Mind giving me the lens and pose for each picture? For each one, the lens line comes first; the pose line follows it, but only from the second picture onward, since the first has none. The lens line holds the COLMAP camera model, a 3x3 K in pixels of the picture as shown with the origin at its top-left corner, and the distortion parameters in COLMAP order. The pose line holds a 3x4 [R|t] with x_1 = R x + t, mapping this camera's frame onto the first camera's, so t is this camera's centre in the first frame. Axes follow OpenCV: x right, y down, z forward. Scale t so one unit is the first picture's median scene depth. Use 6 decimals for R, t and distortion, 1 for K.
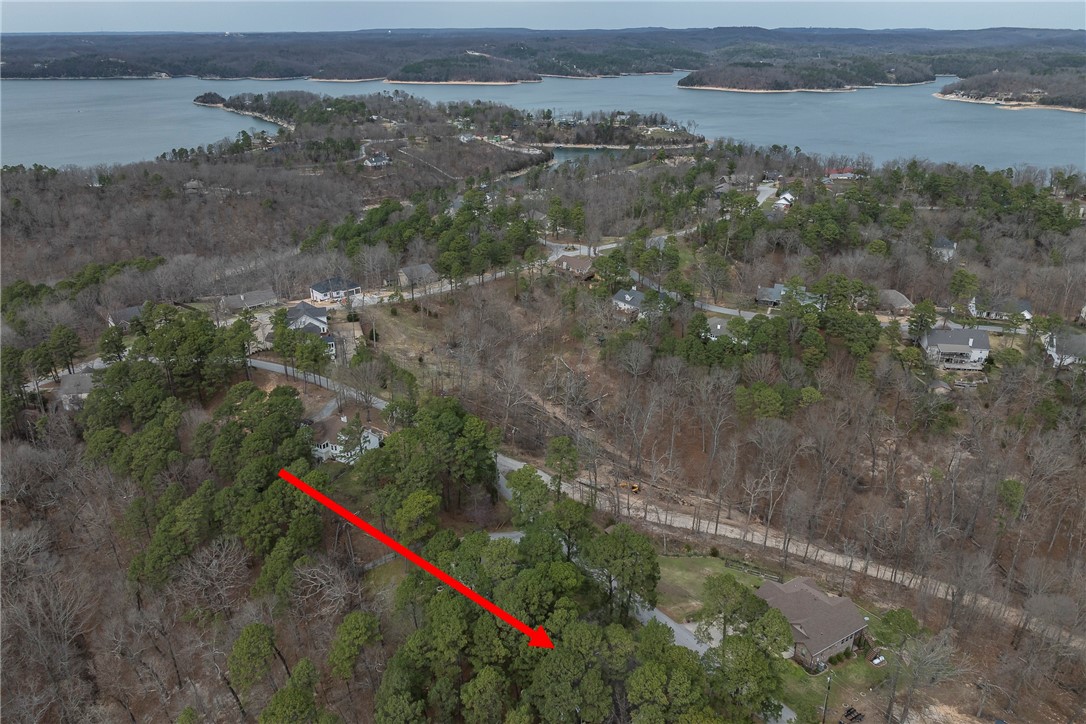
lens RADIAL K [[783.0, 0, 546.6], [0, 783.0, 373.4], [0, 0, 1]] dist [-0.024044, 0.010650]
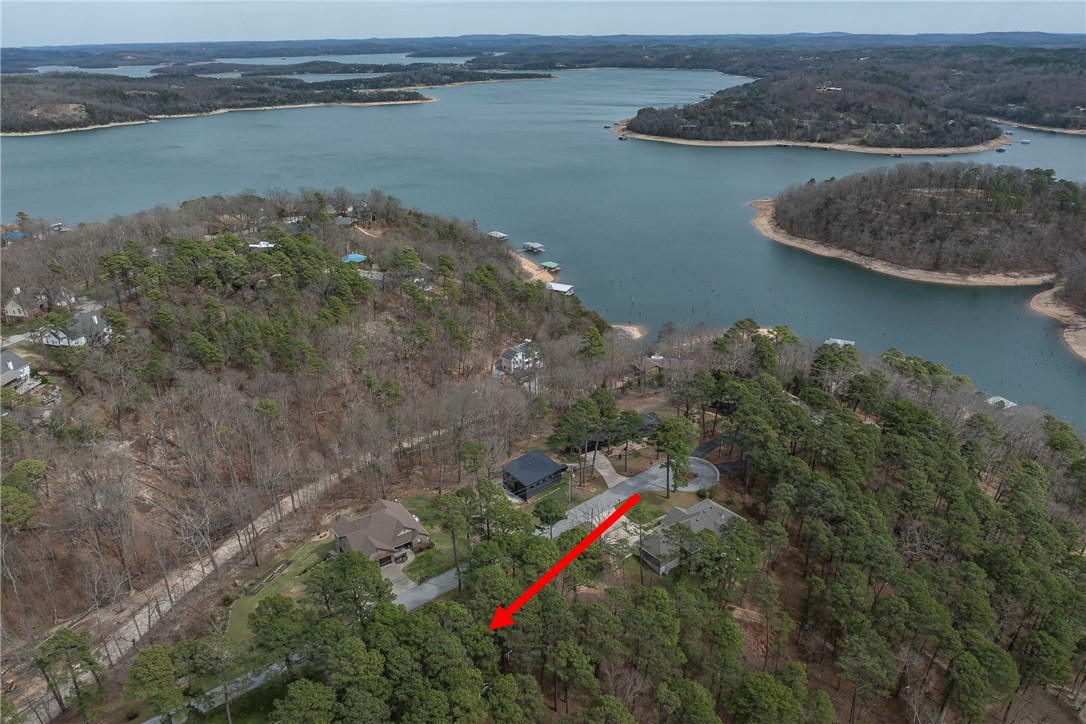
lens RADIAL K [[762.6, 0, 543.0], [0, 762.6, 362.0], [0, 0, 1]] dist [-0.020863, 0.007374]
pose [[-0.051687, -0.394679, 0.917364, -0.337707], [0.411998, 0.828351, 0.379596, -0.125656], [-0.909718, 0.397572, 0.119792, 0.285665]]
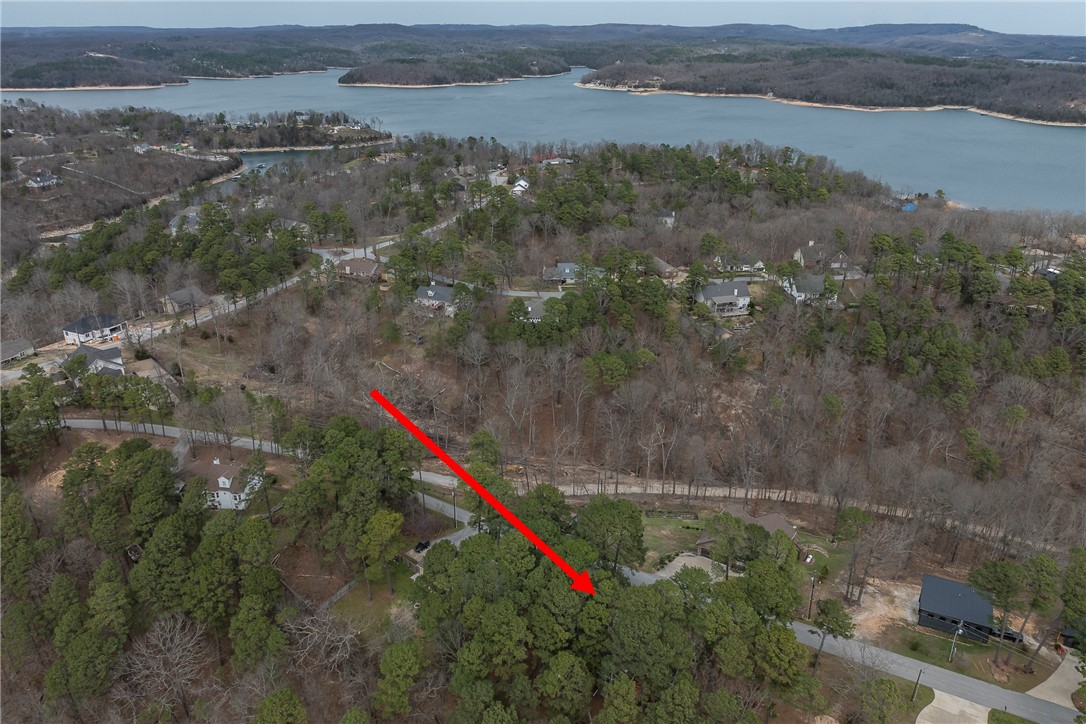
lens RADIAL K [[780.6, 0, 543.0], [0, 780.6, 362.0], [0, 0, 1]] dist [-0.026965, 0.010280]
pose [[0.912596, -0.160124, 0.376203, -0.178779], [0.163083, 0.986315, 0.024198, -0.011824], [-0.374930, 0.039270, 0.926221, 0.021578]]
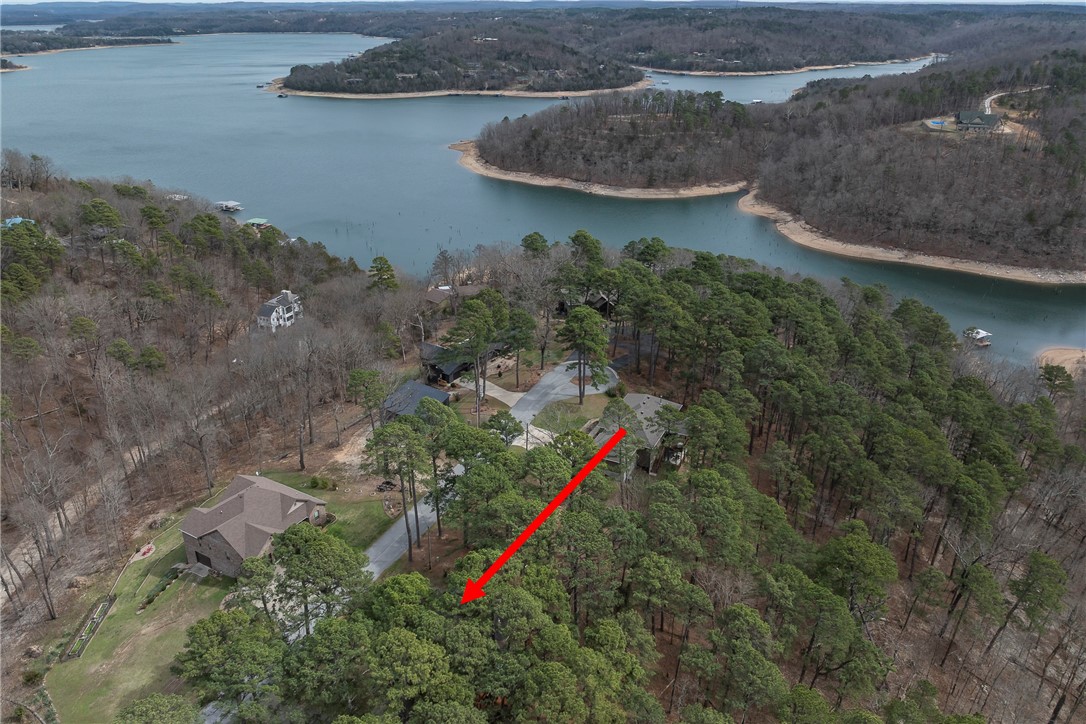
lens RADIAL K [[797.0, 0, 520.6], [0, 797.0, 312.0], [0, 0, 1]] dist [-0.025561, 0.008779]
pose [[-0.456362, -0.322049, 0.829469, -0.230082], [0.359729, 0.785847, 0.503030, -0.098555], [-0.813836, 0.527948, -0.242780, 0.456206]]
